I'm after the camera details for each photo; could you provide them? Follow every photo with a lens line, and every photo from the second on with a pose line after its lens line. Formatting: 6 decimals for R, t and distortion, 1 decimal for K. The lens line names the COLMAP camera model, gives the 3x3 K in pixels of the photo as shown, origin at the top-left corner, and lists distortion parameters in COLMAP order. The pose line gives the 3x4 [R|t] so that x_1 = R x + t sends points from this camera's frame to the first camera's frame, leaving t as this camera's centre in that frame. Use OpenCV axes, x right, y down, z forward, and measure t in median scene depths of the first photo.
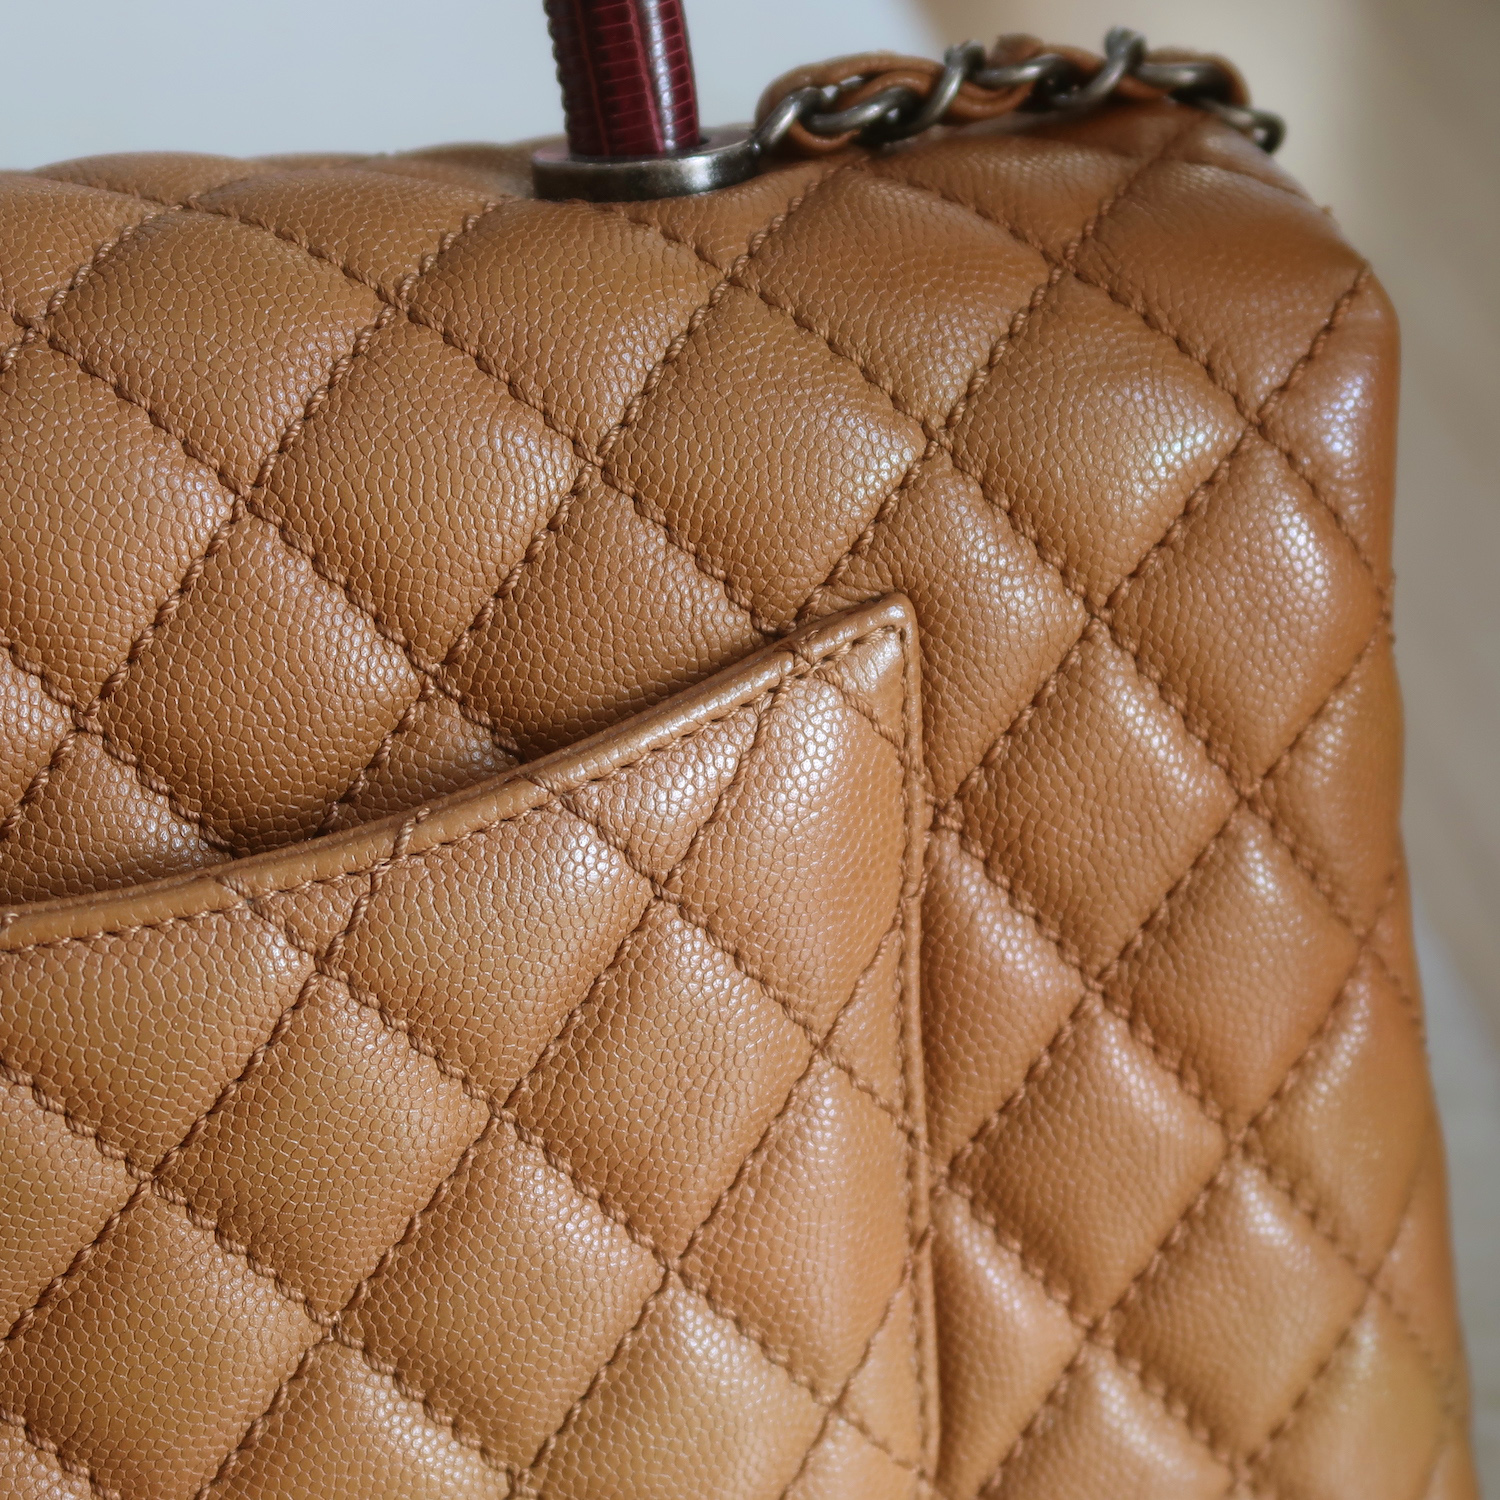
lens RADIAL K [[4290.8, 0, 745.4], [0, 4290.8, 747.4], [0, 0, 1]] dist [-0.030429, 0.000000]
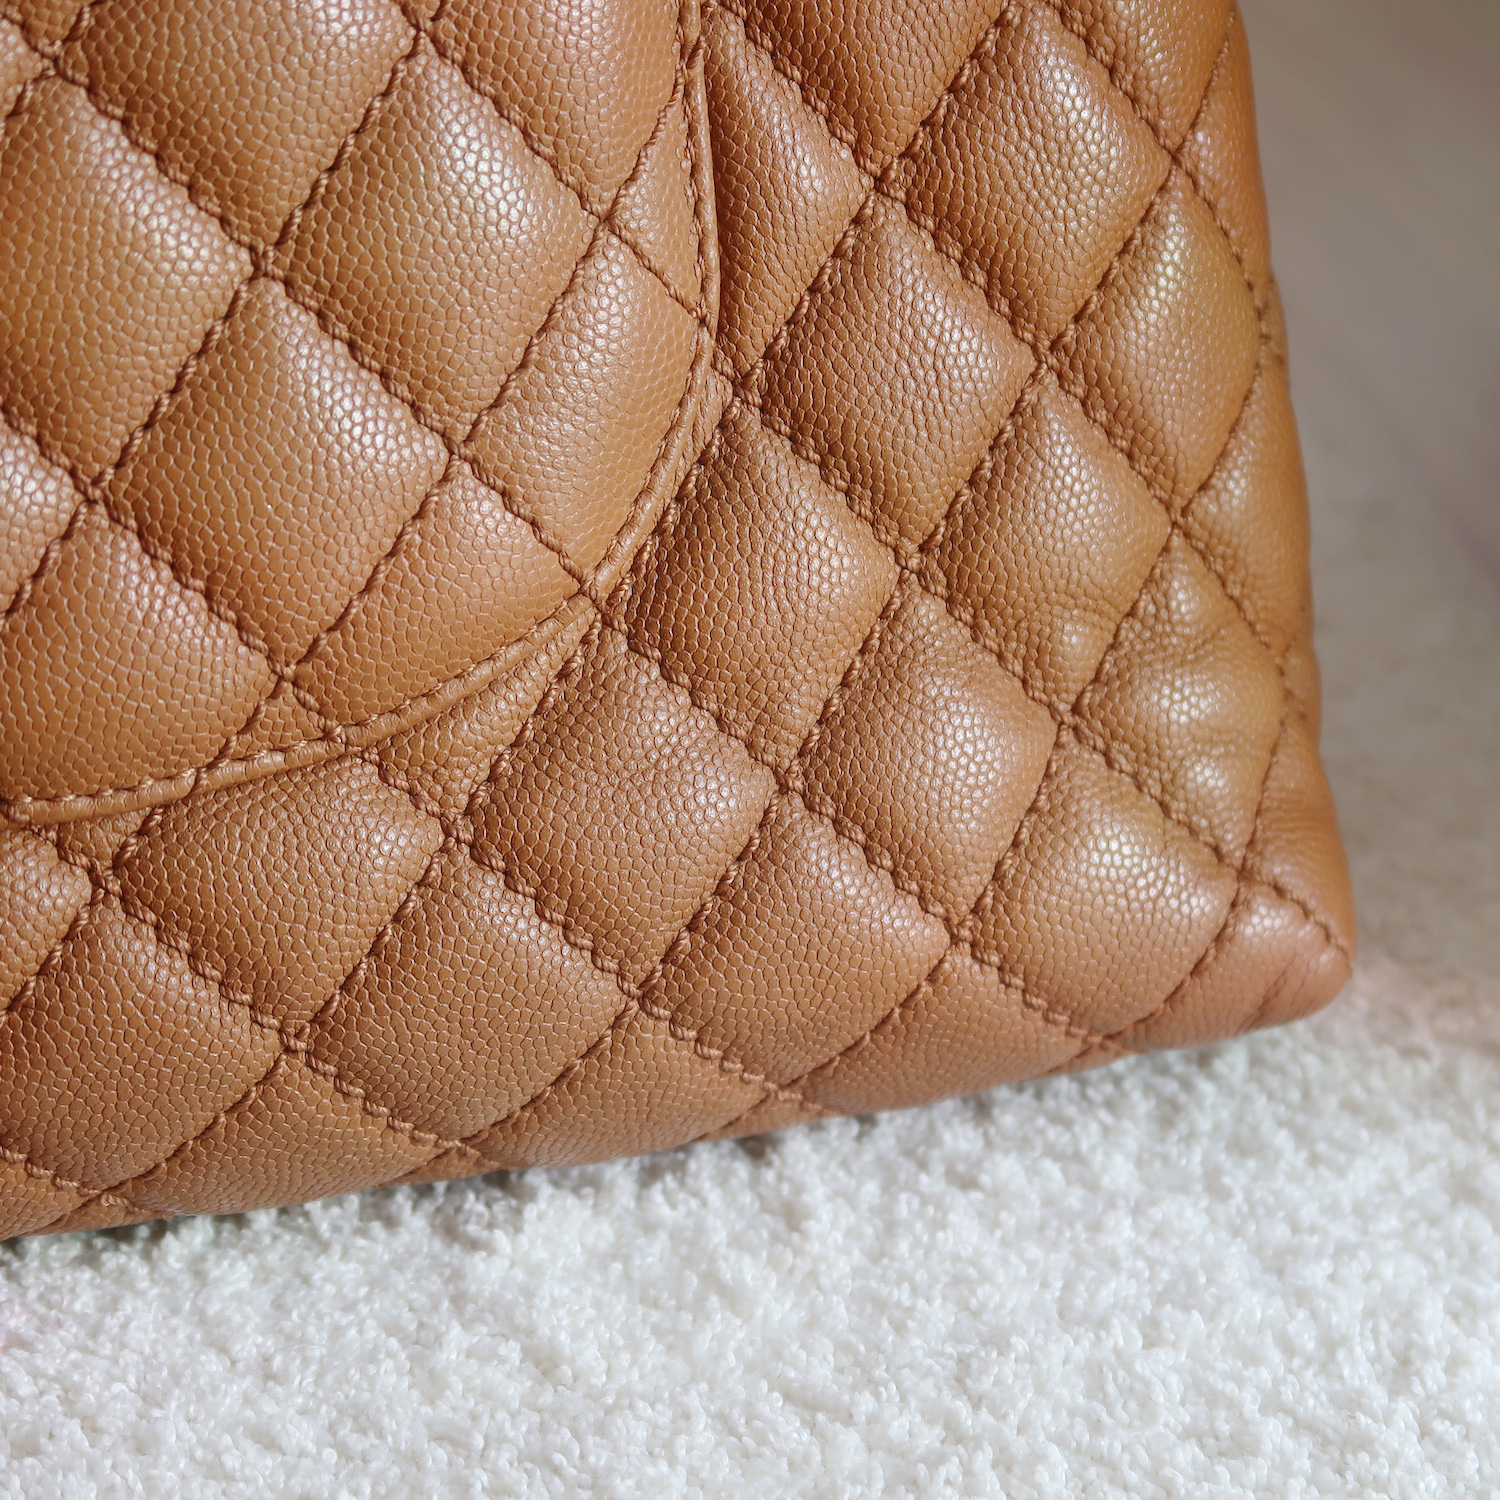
lens RADIAL K [[4290.8, 0, 795.8], [0, 4290.8, 725.5], [0, 0, 1]] dist [-0.030429, 0.000000]
pose [[0.997998, -0.029942, 0.055709, 0.007084], [0.032862, 0.998093, -0.052263, 0.318239], [-0.054038, 0.053989, 0.997078, 0.077590]]
